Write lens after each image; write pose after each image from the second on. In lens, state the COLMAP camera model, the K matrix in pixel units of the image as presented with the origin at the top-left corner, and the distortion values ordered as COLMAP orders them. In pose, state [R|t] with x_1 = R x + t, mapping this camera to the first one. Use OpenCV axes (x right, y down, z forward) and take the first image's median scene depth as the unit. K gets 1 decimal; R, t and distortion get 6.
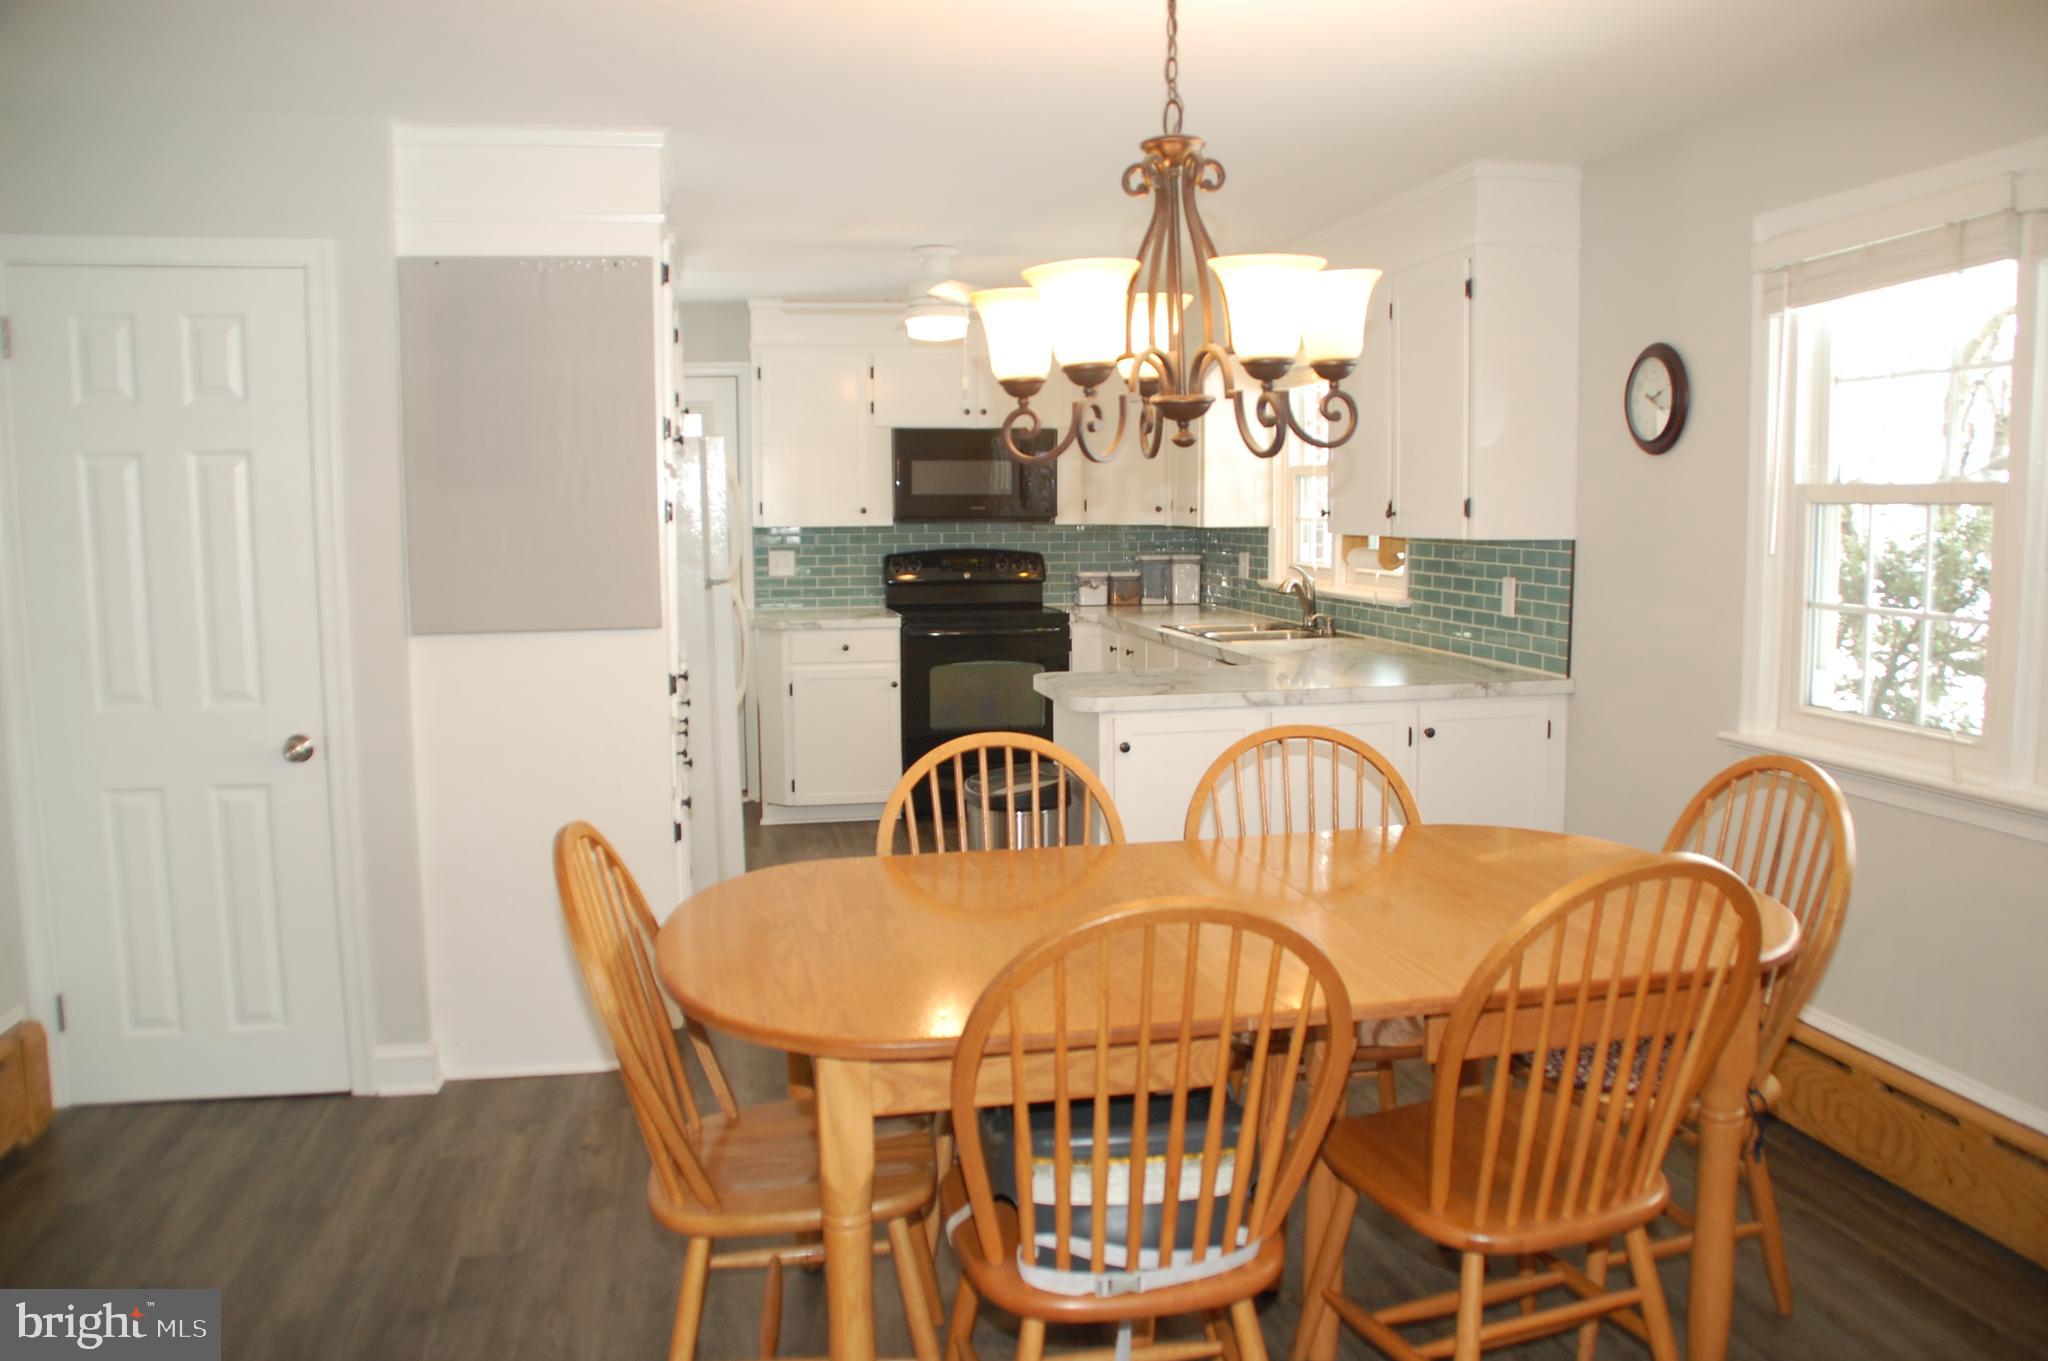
lens RADIAL K [[1588.3, 0, 1043.7], [0, 1588.3, 693.0], [0, 0, 1]] dist [-0.172819, 0.119219]
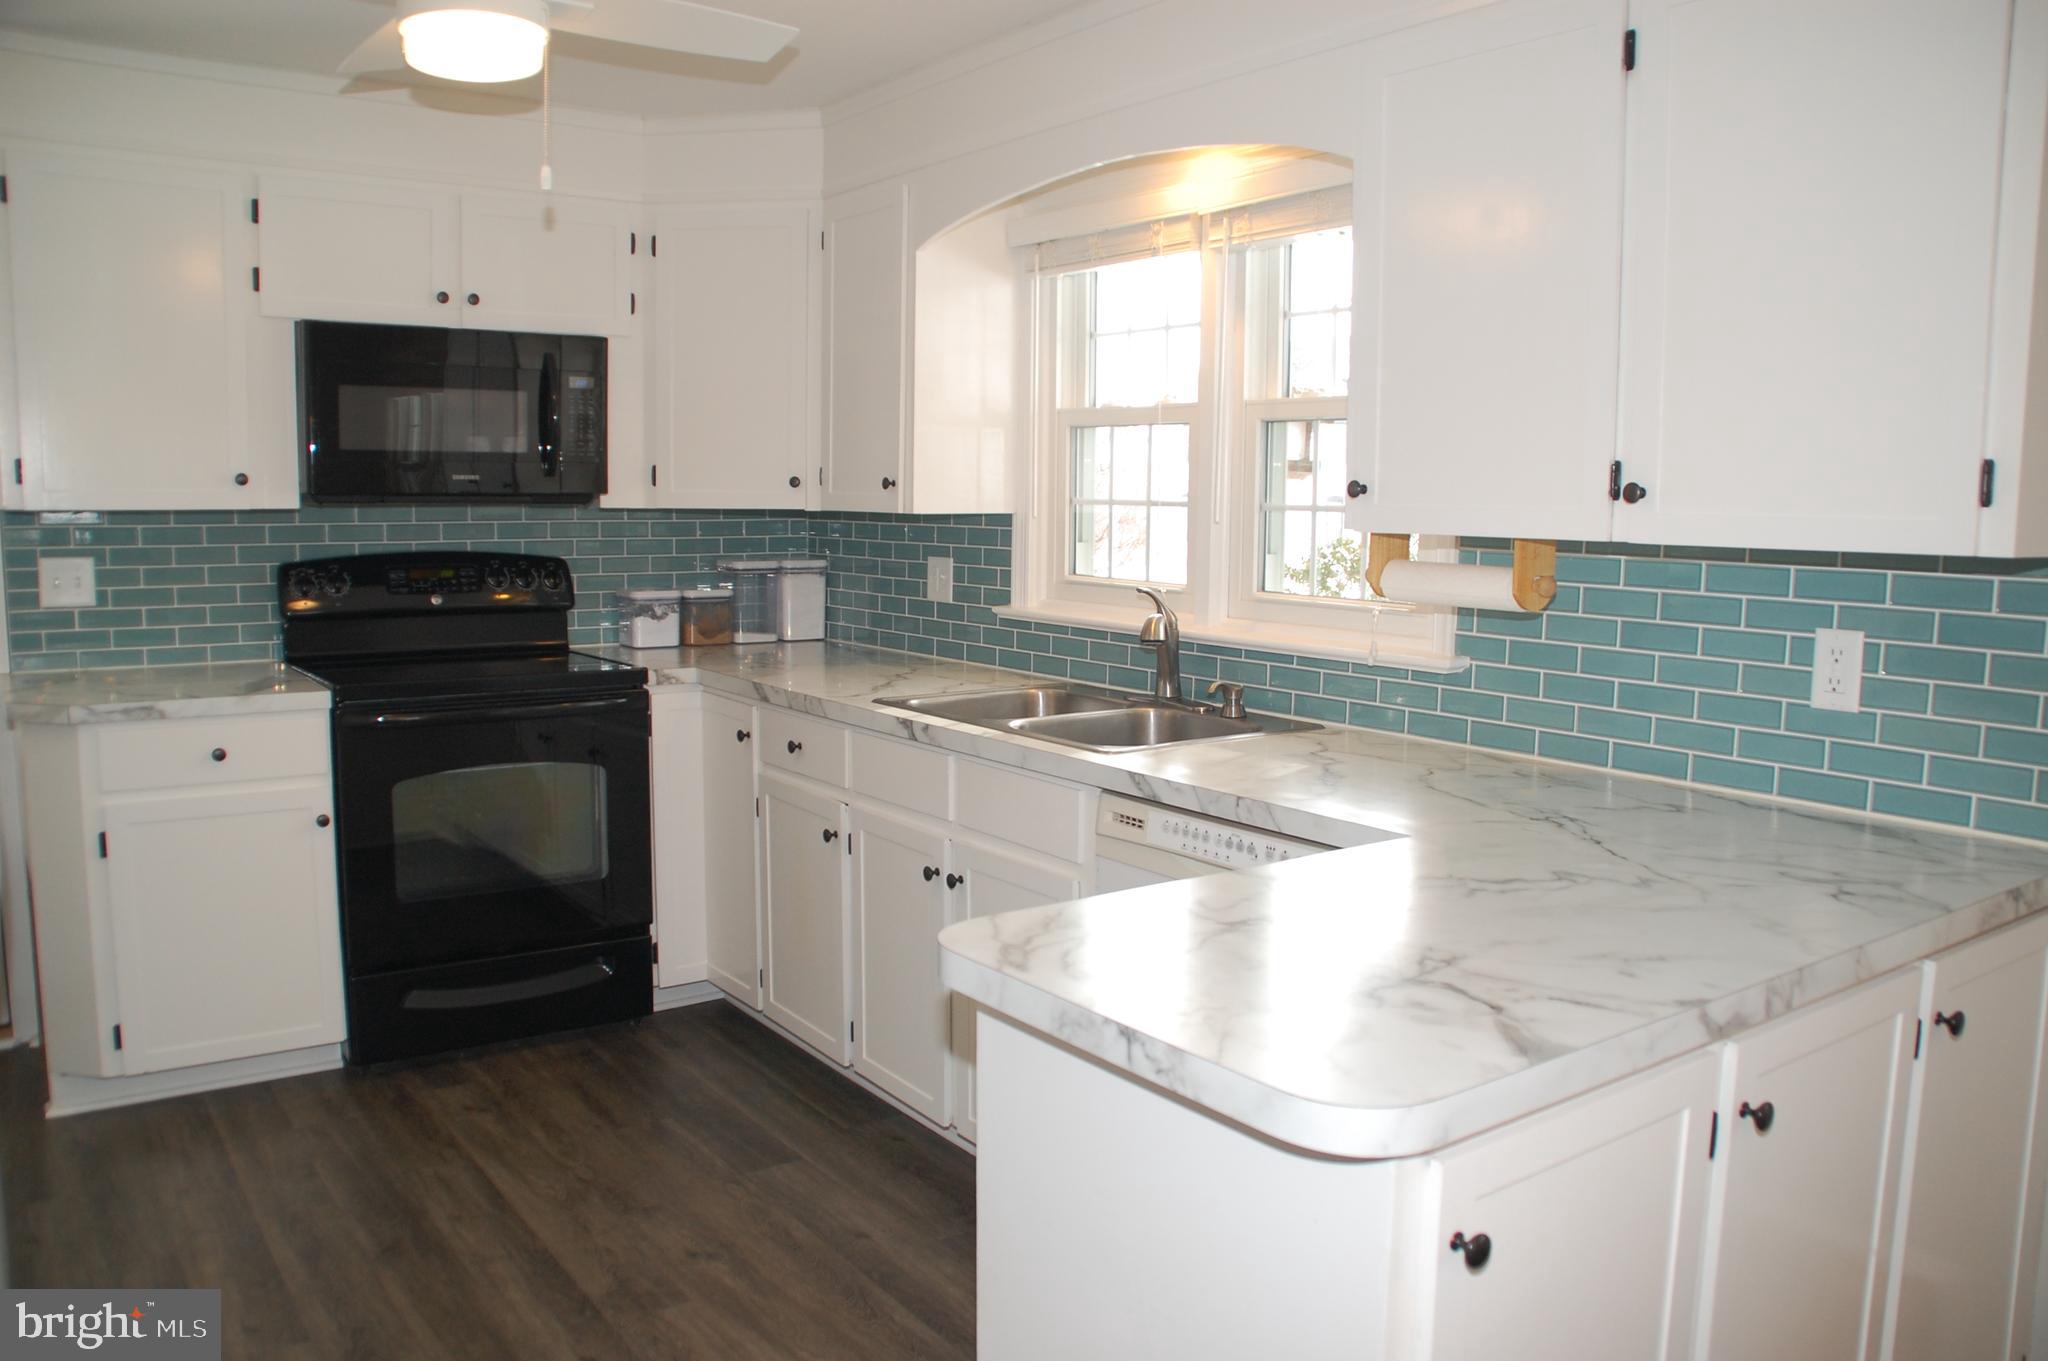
lens RADIAL K [[1588.3, 0, 1043.7], [0, 1588.3, 693.0], [0, 0, 1]] dist [-0.172819, 0.119219]
pose [[0.911744, -0.033177, 0.409417, -0.081479], [0.029913, 0.999449, 0.014377, -0.045383], [-0.409668, -0.000861, 0.912234, 0.442750]]
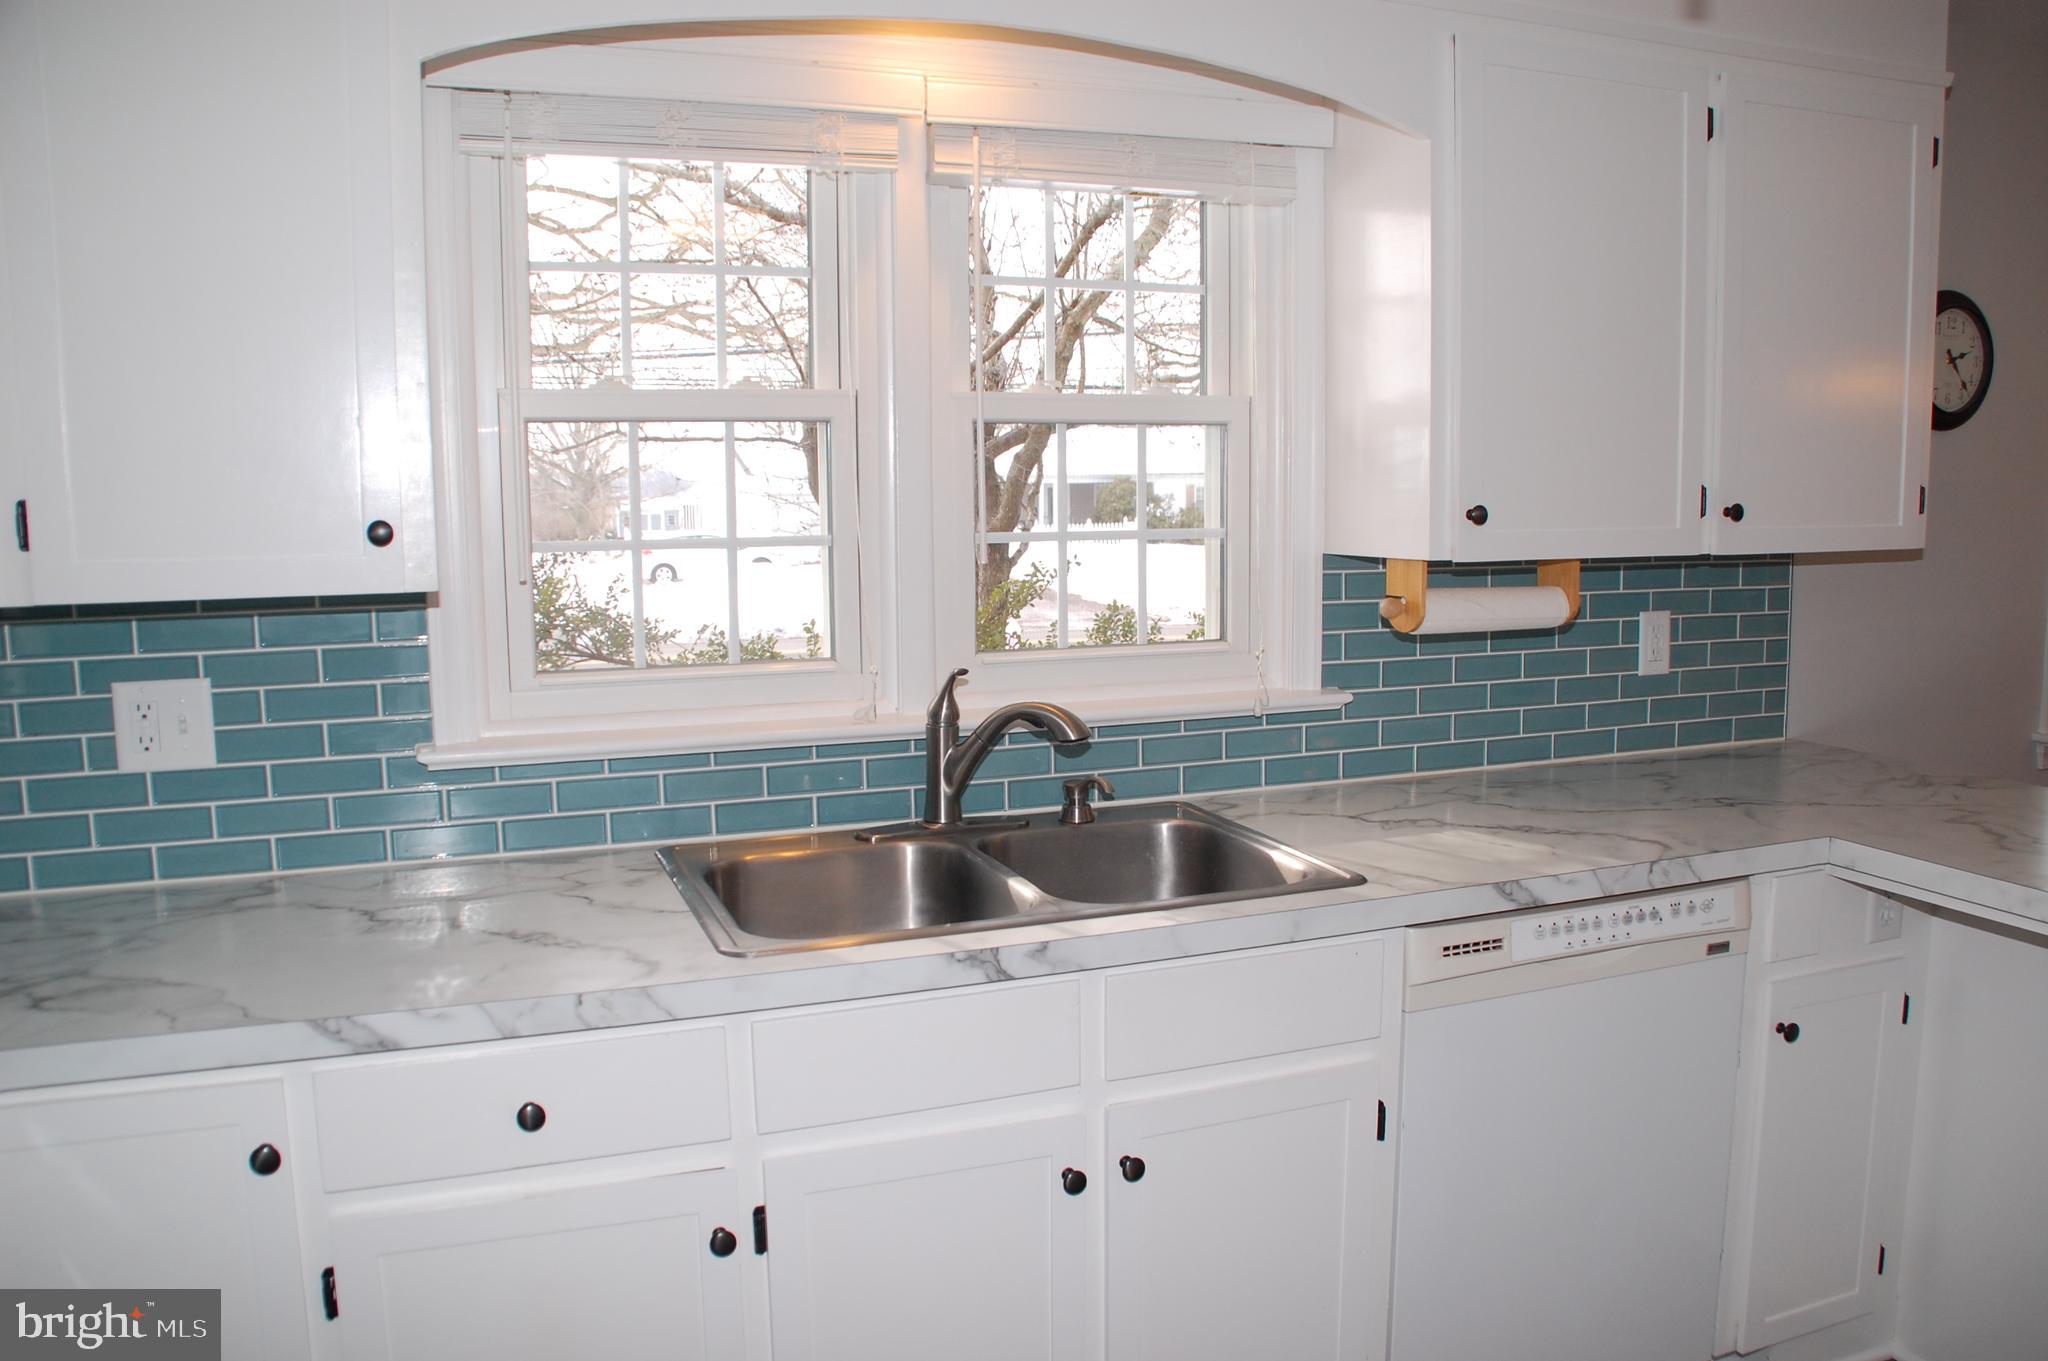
lens RADIAL K [[1588.3, 0, 1043.7], [0, 1588.3, 693.0], [0, 0, 1]] dist [-0.172819, 0.119219]
pose [[-0.172196, -0.120156, 0.977707, -0.172485], [0.125924, 0.981705, 0.142826, -0.105703], [-0.976981, 0.147711, -0.153915, 0.883142]]
